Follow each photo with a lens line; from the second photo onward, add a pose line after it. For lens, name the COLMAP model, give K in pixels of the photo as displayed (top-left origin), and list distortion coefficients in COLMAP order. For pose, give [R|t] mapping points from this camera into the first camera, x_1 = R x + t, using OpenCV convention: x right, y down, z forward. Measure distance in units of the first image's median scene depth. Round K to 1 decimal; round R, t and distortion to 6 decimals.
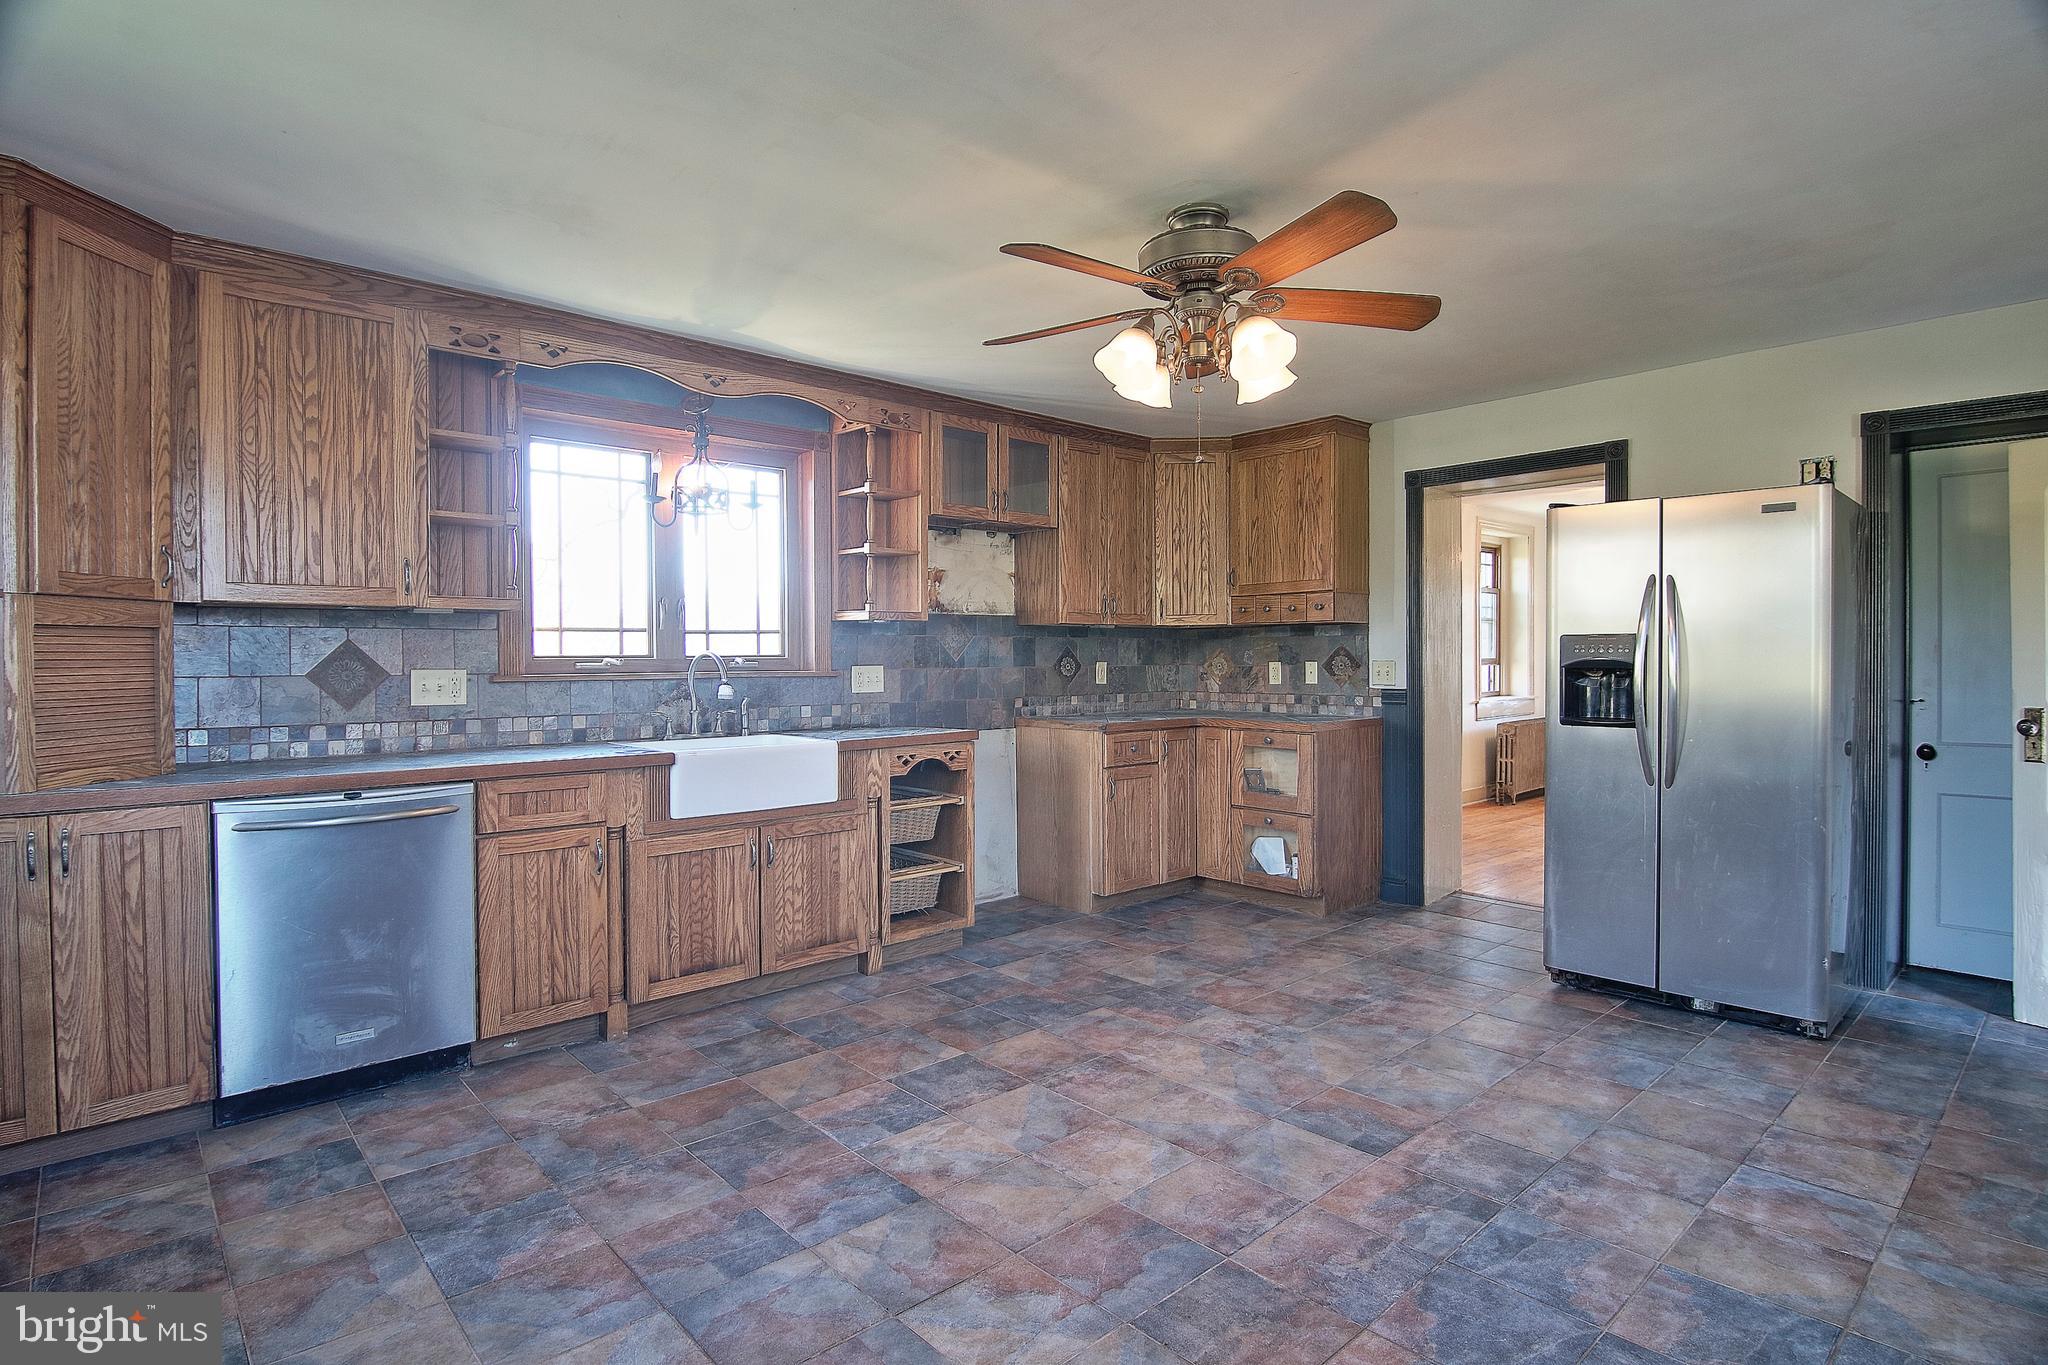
lens RADIAL K [[1032.5, 0, 1025.4], [0, 1032.5, 668.6], [0, 0, 1]] dist [-0.000146, -0.018506]
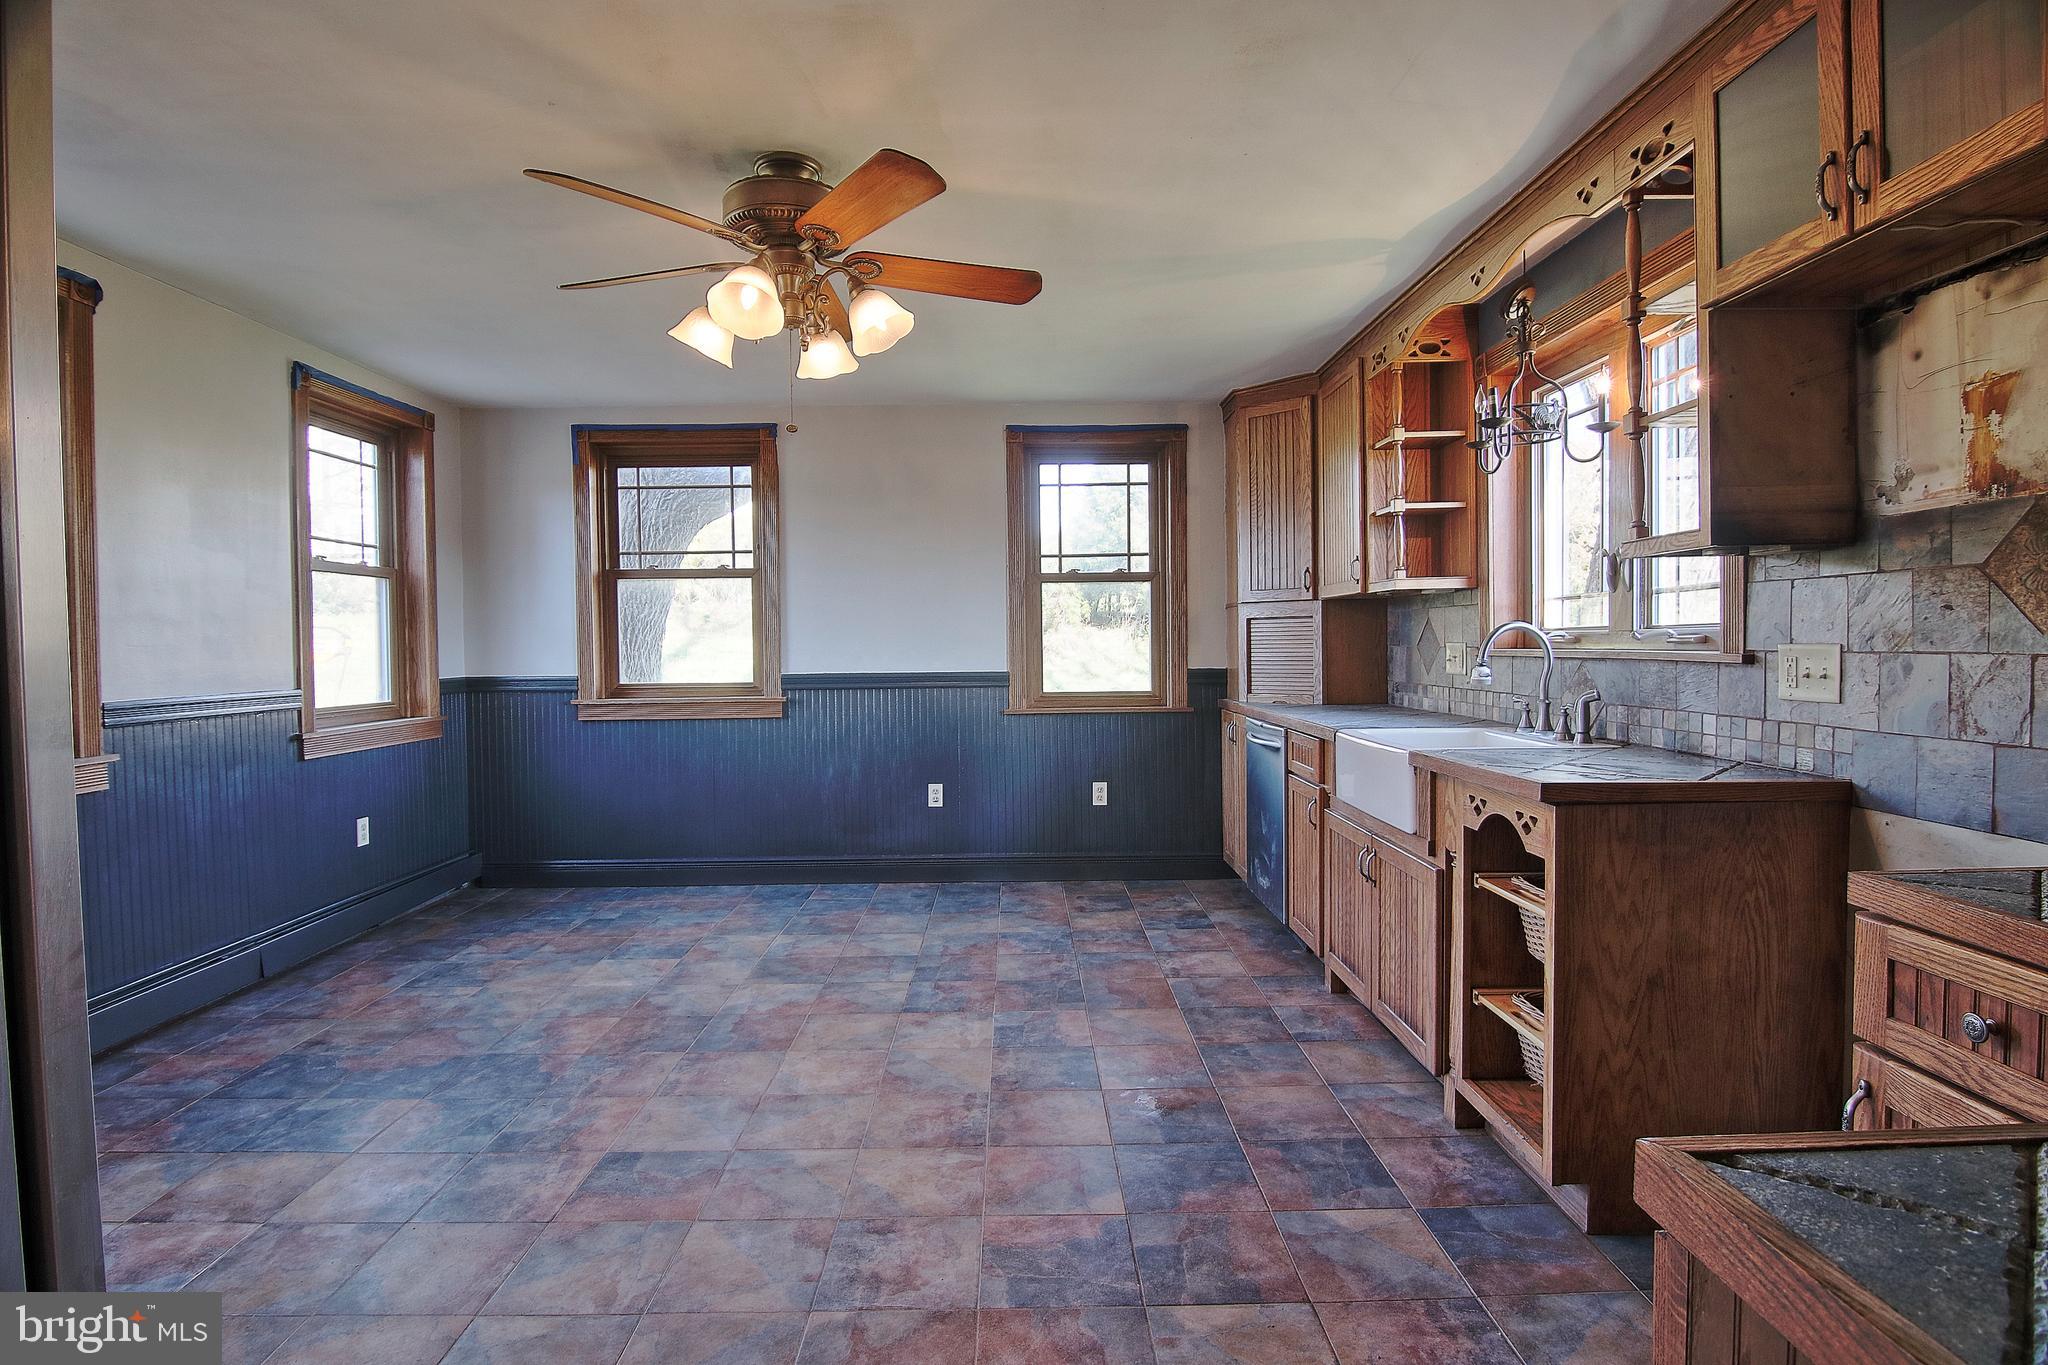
lens RADIAL K [[1032.5, 0, 1025.4], [0, 1032.5, 668.6], [0, 0, 1]] dist [-0.000146, -0.018506]
pose [[-0.663492, 0.031790, -0.747508, 0.606977], [0.007252, 0.999323, 0.036062, -0.015294], [0.748148, 0.018506, -0.663274, 1.474365]]
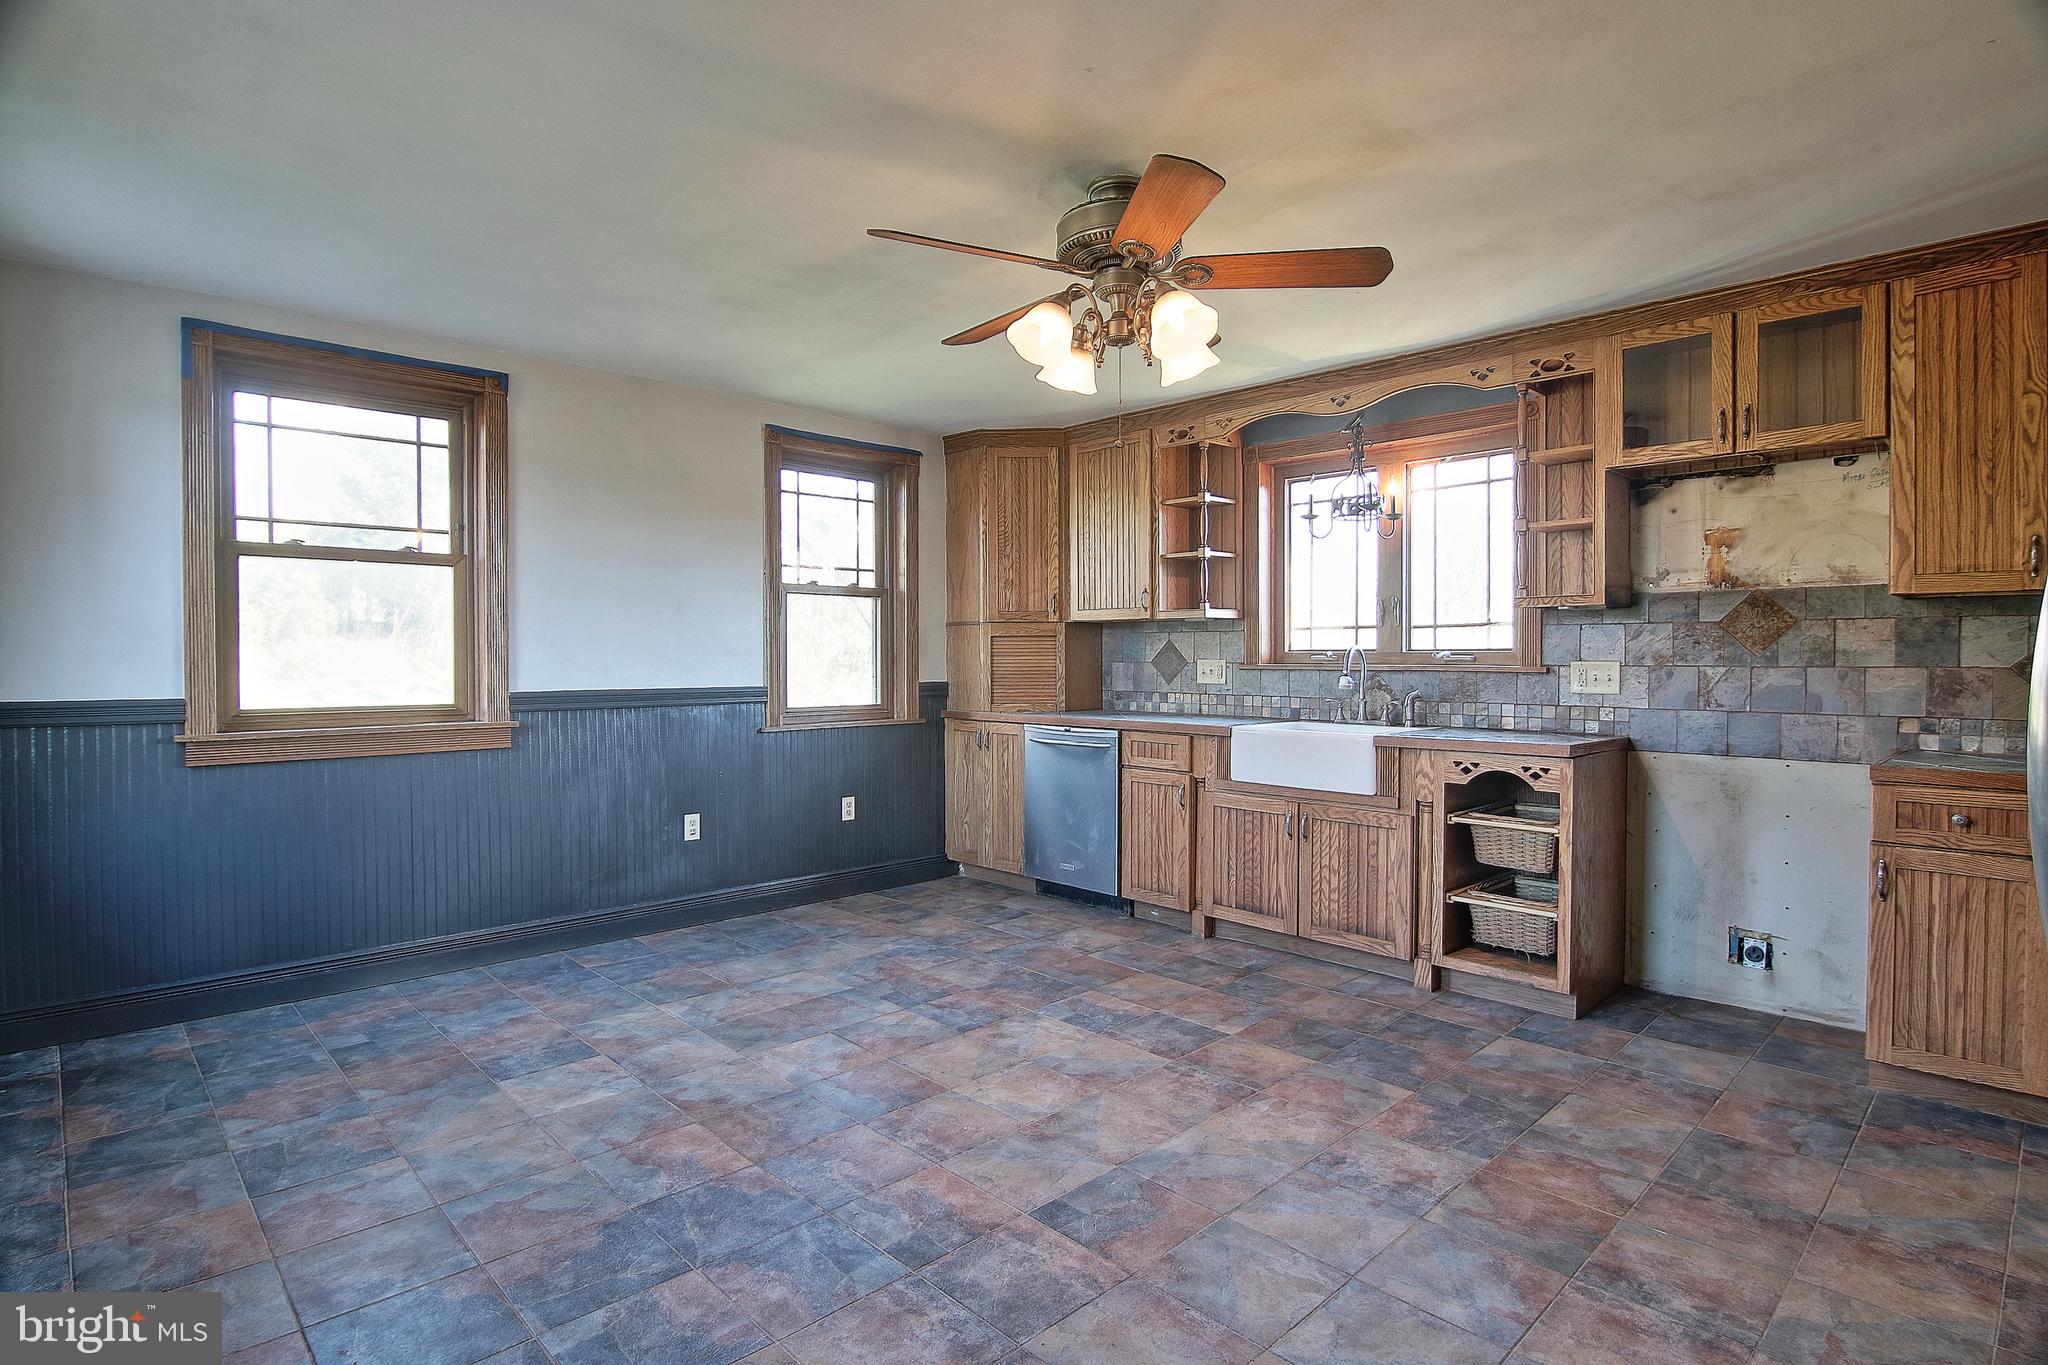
lens RADIAL K [[1032.5, 0, 1025.4], [0, 1032.5, 668.6], [0, 0, 1]] dist [-0.000146, -0.018506]
pose [[0.031800, 0.017800, -0.999336, 0.929832], [-0.010744, 0.999790, 0.017467, -0.009212], [0.999437, 0.010181, 0.031985, 0.731924]]
